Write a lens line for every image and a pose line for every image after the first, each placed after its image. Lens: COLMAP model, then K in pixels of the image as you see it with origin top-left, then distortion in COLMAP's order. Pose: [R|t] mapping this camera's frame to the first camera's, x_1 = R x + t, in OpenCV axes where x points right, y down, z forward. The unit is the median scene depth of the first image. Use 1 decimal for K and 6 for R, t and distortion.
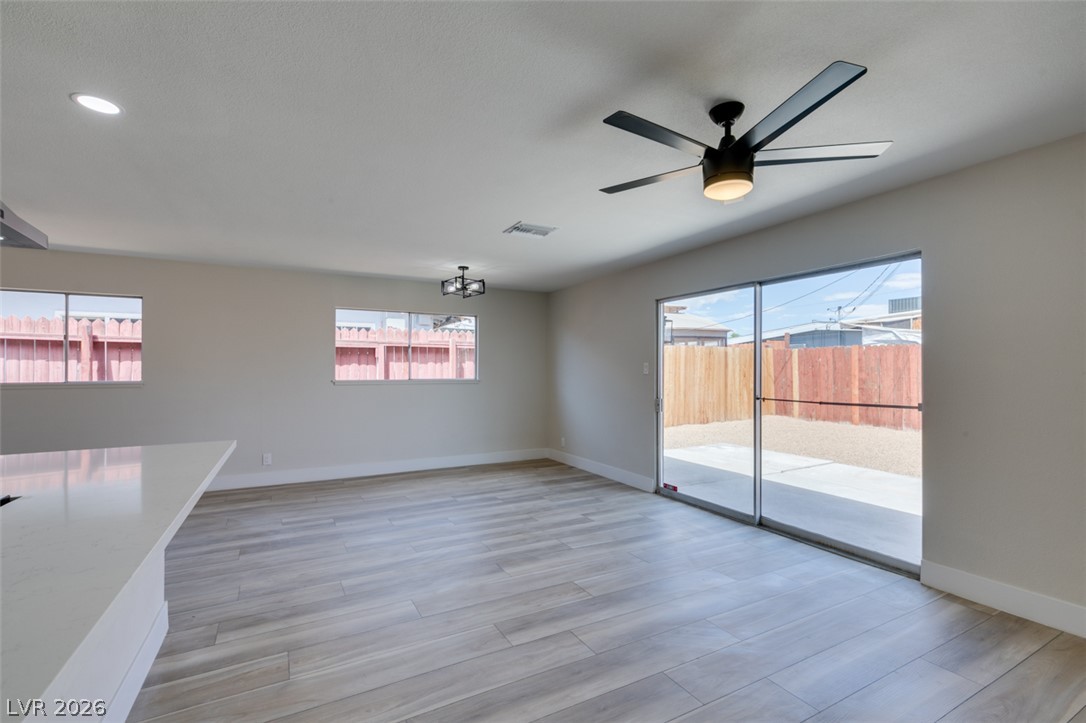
lens RADIAL K [[486.4, 0, 540.0], [0, 486.4, 365.7], [0, 0, 1]] dist [0.007067, -0.001840]
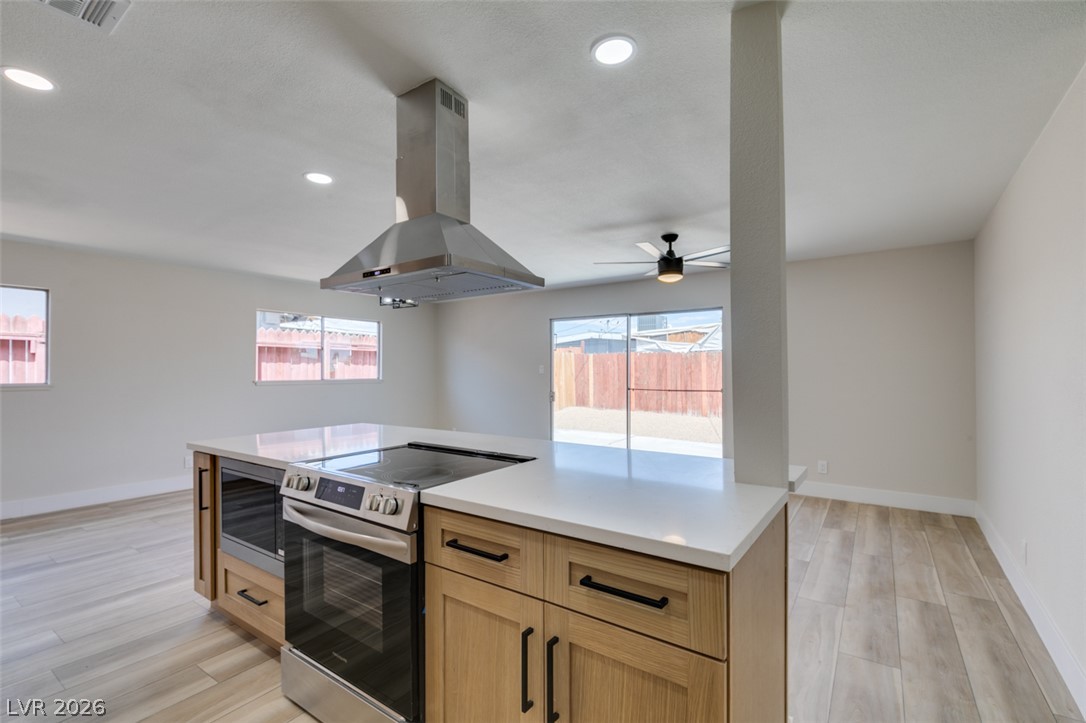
lens RADIAL K [[486.4, 0, 542.2], [0, 486.4, 365.7], [0, 0, 1]] dist [0.007067, -0.001840]
pose [[0.894722, 0.004226, 0.446604, -0.402528], [-0.004108, 0.999991, -0.001232, -0.003393], [-0.446605, -0.000732, 0.894731, -0.216156]]
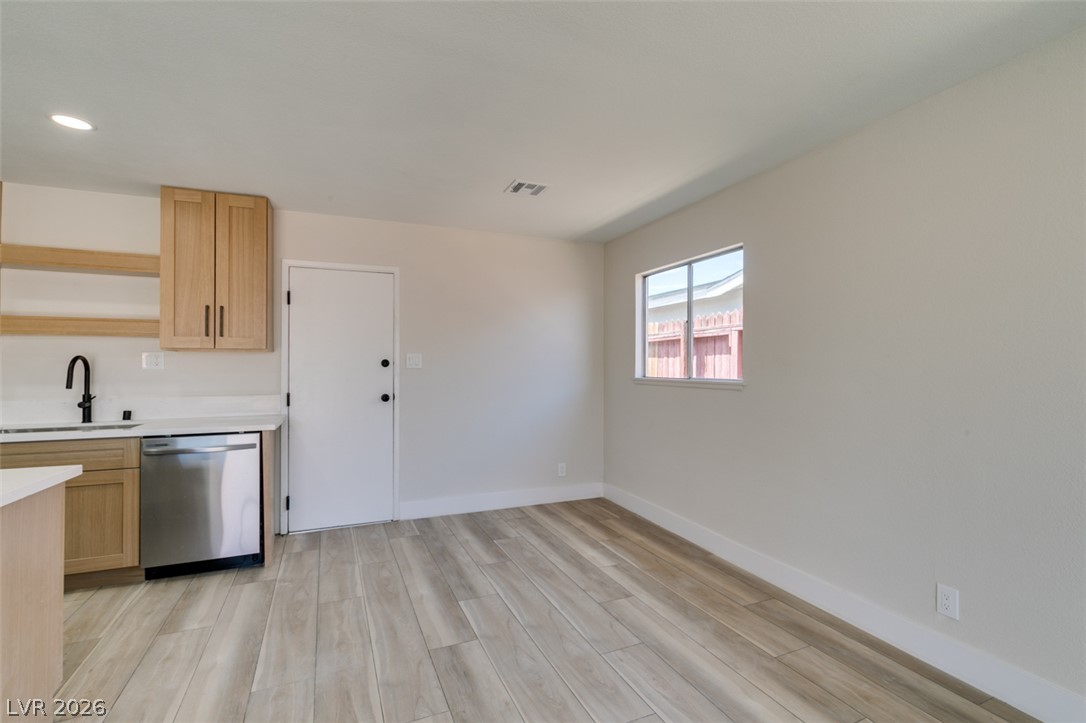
lens RADIAL K [[486.4, 0, 538.0], [0, 486.4, 361.8], [0, 0, 1]] dist [0.007067, -0.001840]
pose [[-0.092125, -0.004395, -0.995738, -0.174151], [0.011217, 0.999922, -0.005452, 0.007597], [0.995684, -0.011671, -0.092069, 0.798476]]
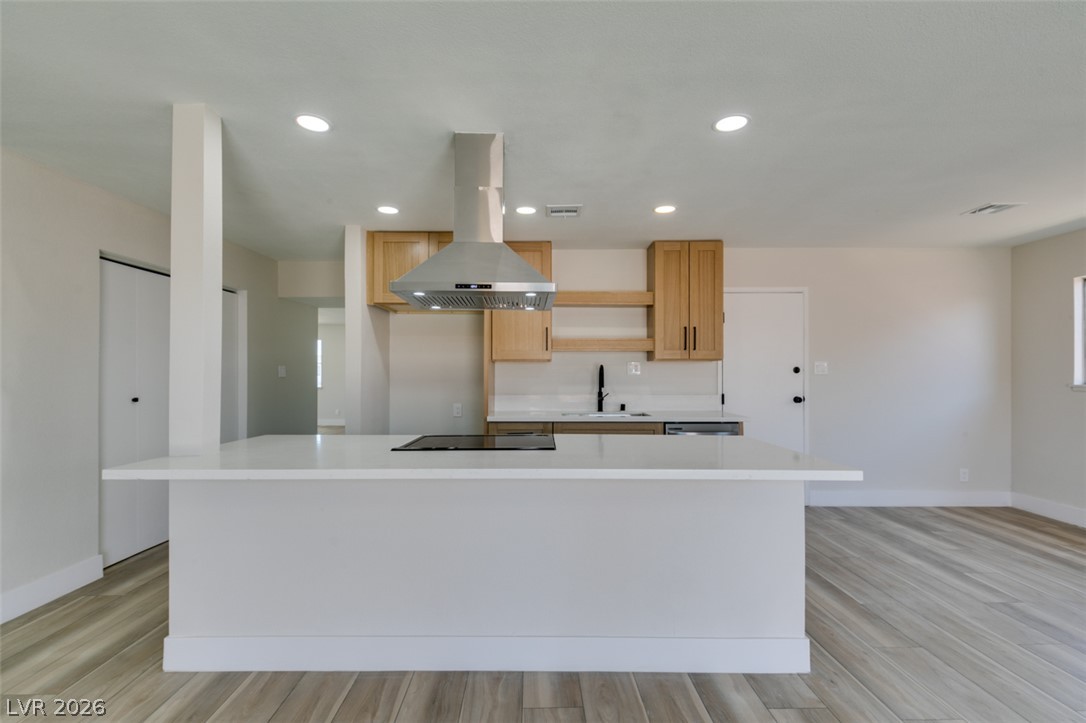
lens RADIAL K [[486.4, 0, 543.7], [0, 486.4, 370.3], [0, 0, 1]] dist [0.007067, -0.001840]
pose [[-0.458503, -0.001391, -0.888692, 0.102584], [0.010664, 0.999918, -0.007067, 0.005020], [0.888629, -0.012717, -0.458451, 0.475757]]
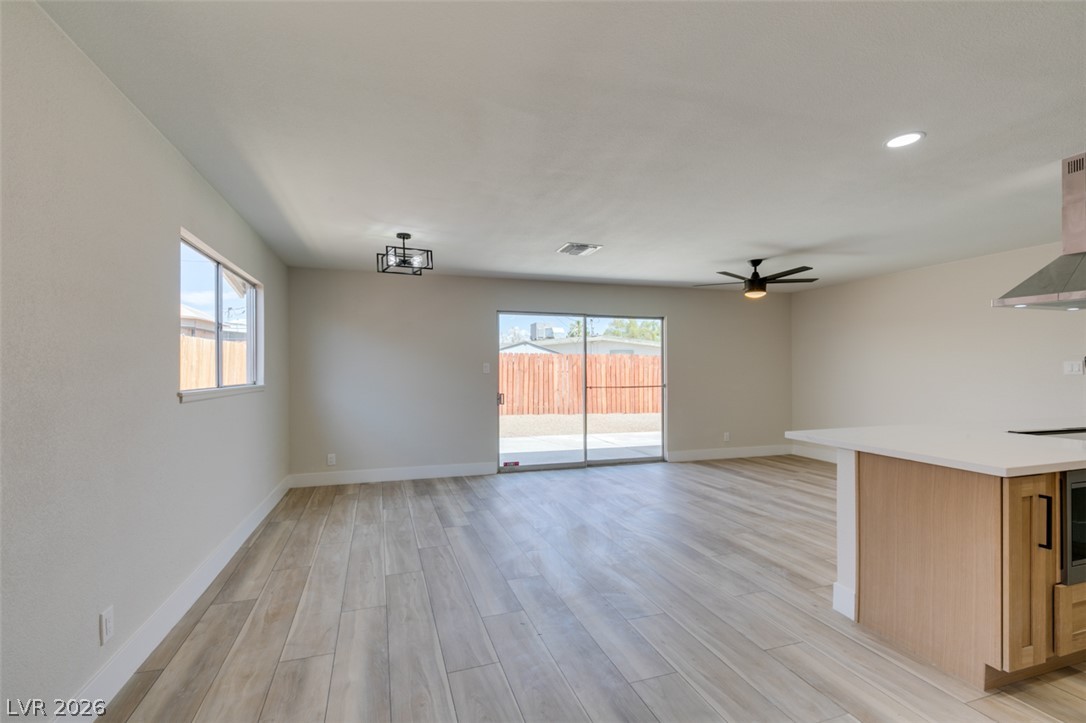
lens RADIAL K [[486.4, 0, 540.5], [0, 486.4, 368.8], [0, 0, 1]] dist [0.007067, -0.001840]
pose [[0.178348, 0.003546, 0.983961, -0.935035], [-0.006986, 0.999973, -0.002338, 0.008303], [-0.983943, -0.006457, 0.178368, 0.698833]]
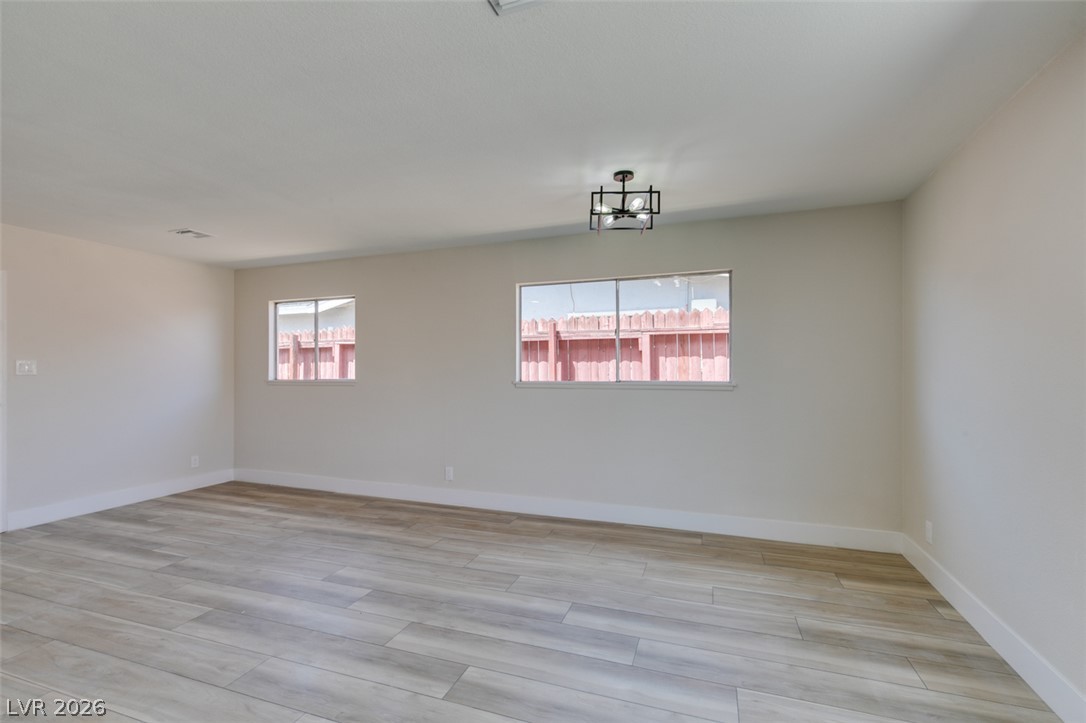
lens RADIAL K [[486.4, 0, 537.2], [0, 486.4, 367.0], [0, 0, 1]] dist [0.007067, -0.001840]
pose [[0.662643, -0.005484, -0.748915, 0.192702], [0.011714, 0.999927, 0.003042, 0.006690], [0.748844, -0.010789, 0.662659, 0.614332]]
